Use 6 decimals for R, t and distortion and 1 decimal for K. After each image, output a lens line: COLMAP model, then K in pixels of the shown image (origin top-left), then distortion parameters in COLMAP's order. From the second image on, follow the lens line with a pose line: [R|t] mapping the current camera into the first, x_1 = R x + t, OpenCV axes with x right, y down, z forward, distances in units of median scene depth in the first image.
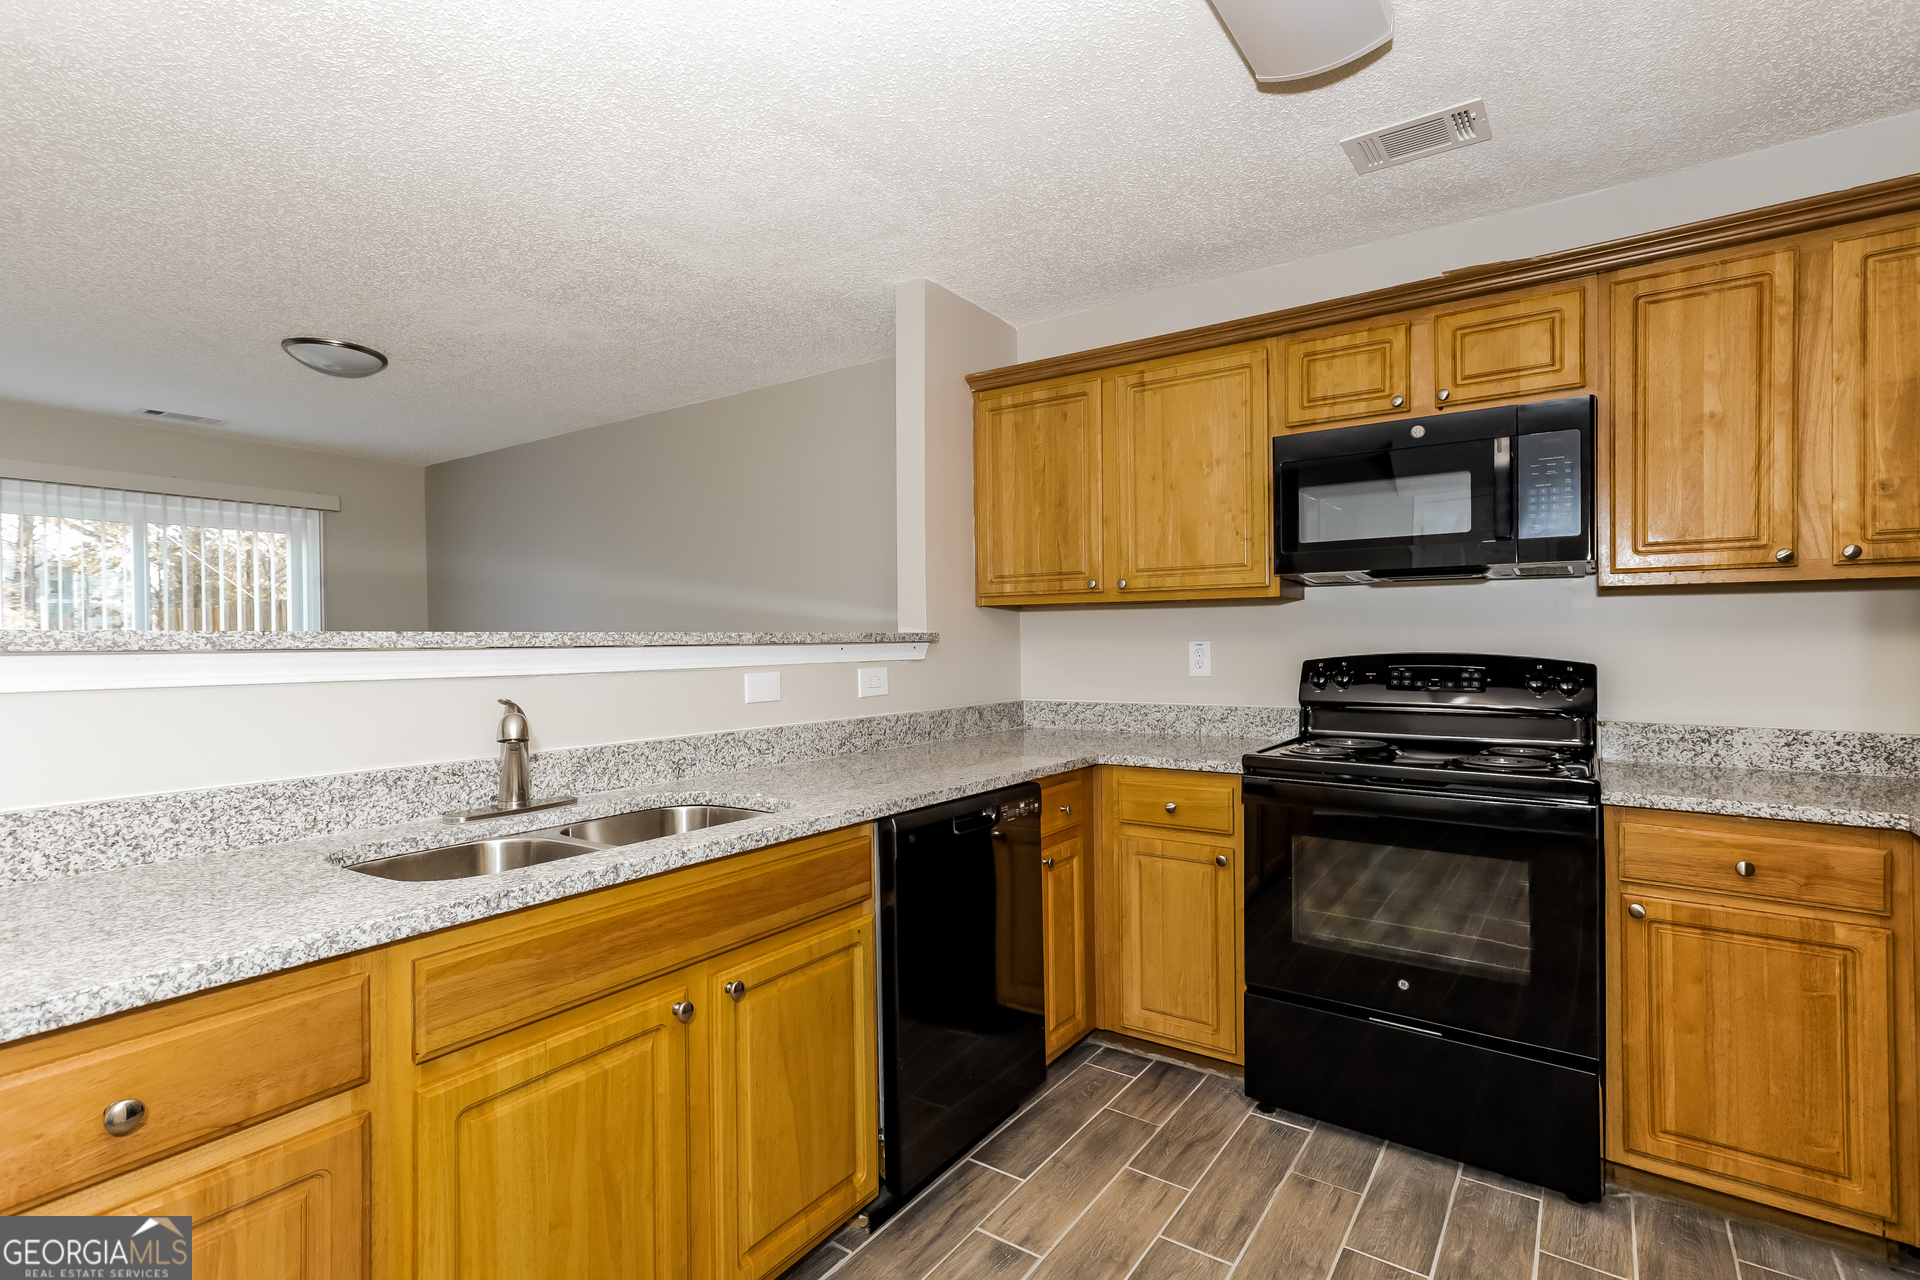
lens RADIAL K [[901.5, 0, 970.6], [0, 901.5, 640.5], [0, 0, 1]] dist [0.000700, 0.000813]
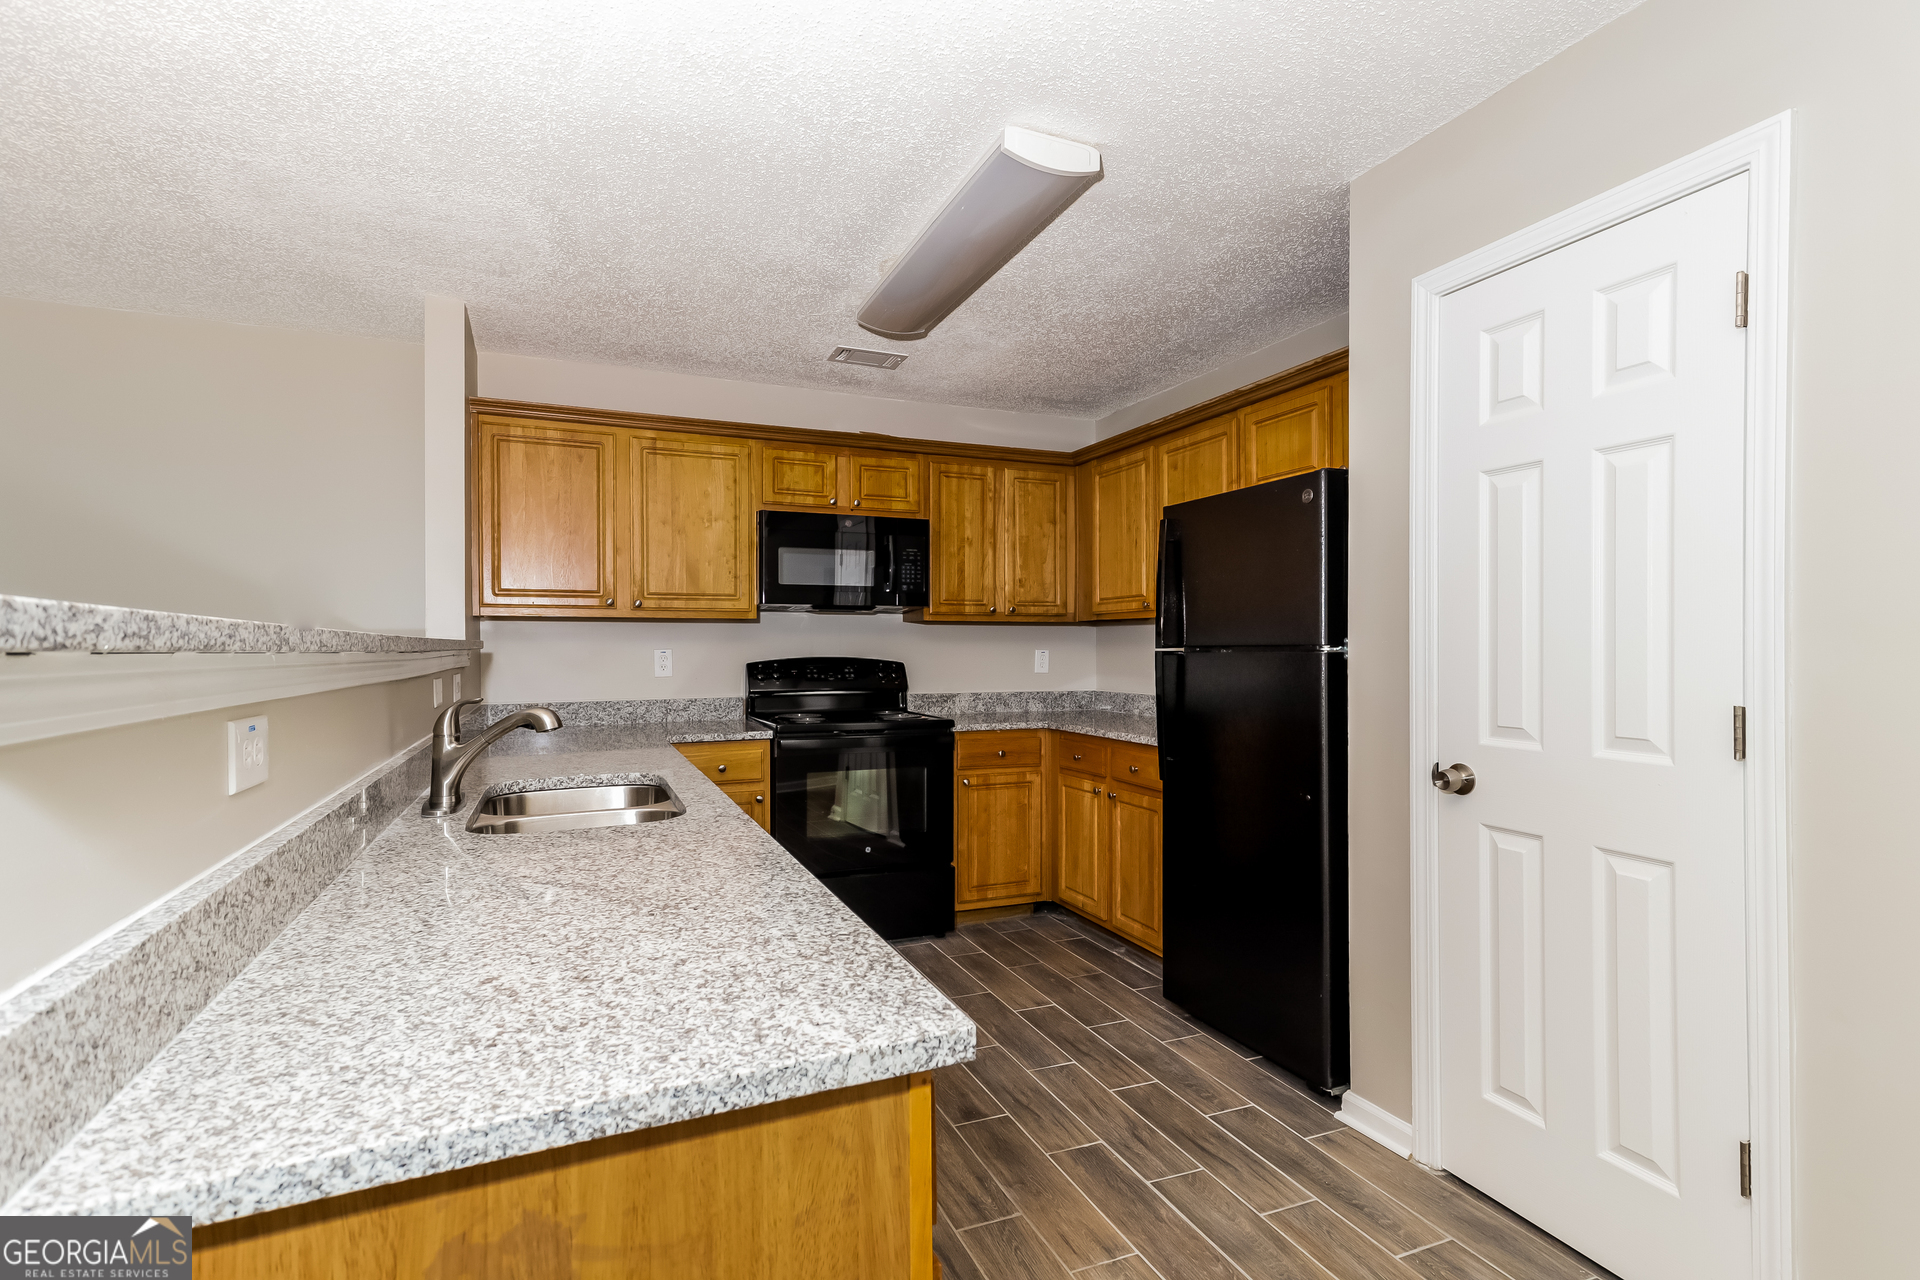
lens RADIAL K [[901.5, 0, 970.6], [0, 901.5, 640.5], [0, 0, 1]] dist [0.000700, 0.000813]
pose [[0.520316, 0.008653, 0.853930, -0.749618], [-0.003144, 0.999961, -0.008217, -0.003149], [-0.853968, 0.001591, 0.520323, -0.052123]]
